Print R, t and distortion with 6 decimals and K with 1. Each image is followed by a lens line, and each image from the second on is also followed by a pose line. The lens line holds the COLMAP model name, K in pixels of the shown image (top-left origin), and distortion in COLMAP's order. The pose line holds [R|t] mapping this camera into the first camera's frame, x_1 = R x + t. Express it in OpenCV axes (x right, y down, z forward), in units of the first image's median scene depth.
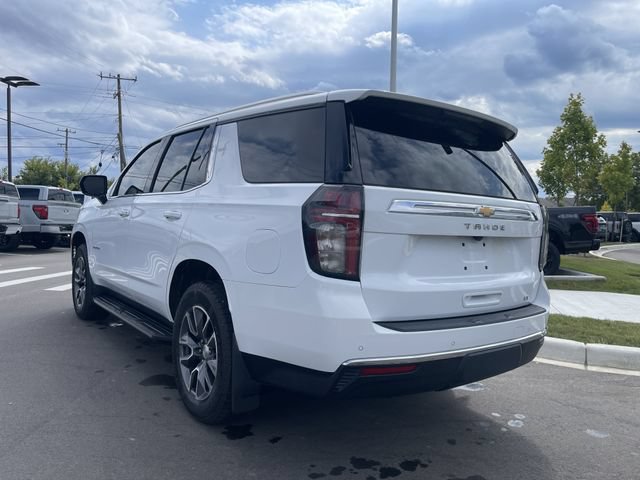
lens RADIAL K [[505.8, 0, 320.0], [0, 505.8, 240.0], [0, 0, 1]] dist [0.033368, -0.006555]
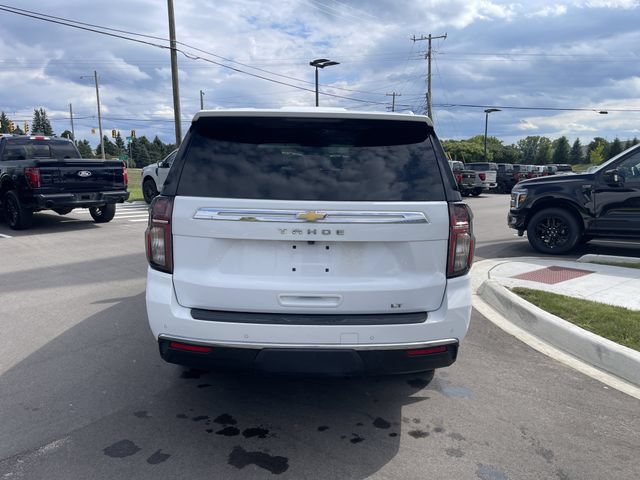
lens RADIAL K [[511.9, 0, 329.3], [0, 511.9, 250.0], [0, 0, 1]] dist [0.064657, 0.001977]
pose [[0.796861, 0.072791, -0.599762, 0.373315], [-0.005205, 0.993506, 0.113662, -0.040609], [0.604141, -0.087451, 0.792065, 0.075184]]
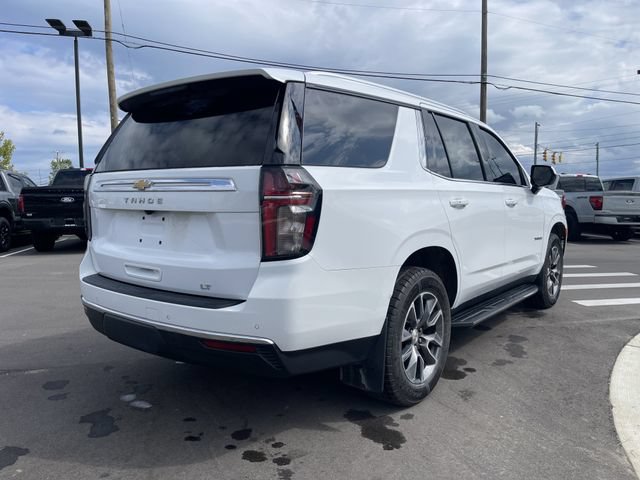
lens RADIAL K [[505.8, 0, 320.0], [0, 505.8, 240.0], [0, 0, 1]] dist [0.033368, -0.006555]
pose [[0.223156, 0.038761, -0.974012, 0.532041], [-0.030502, 0.998997, 0.032767, 0.003418], [0.974305, 0.022397, 0.224114, 0.426451]]
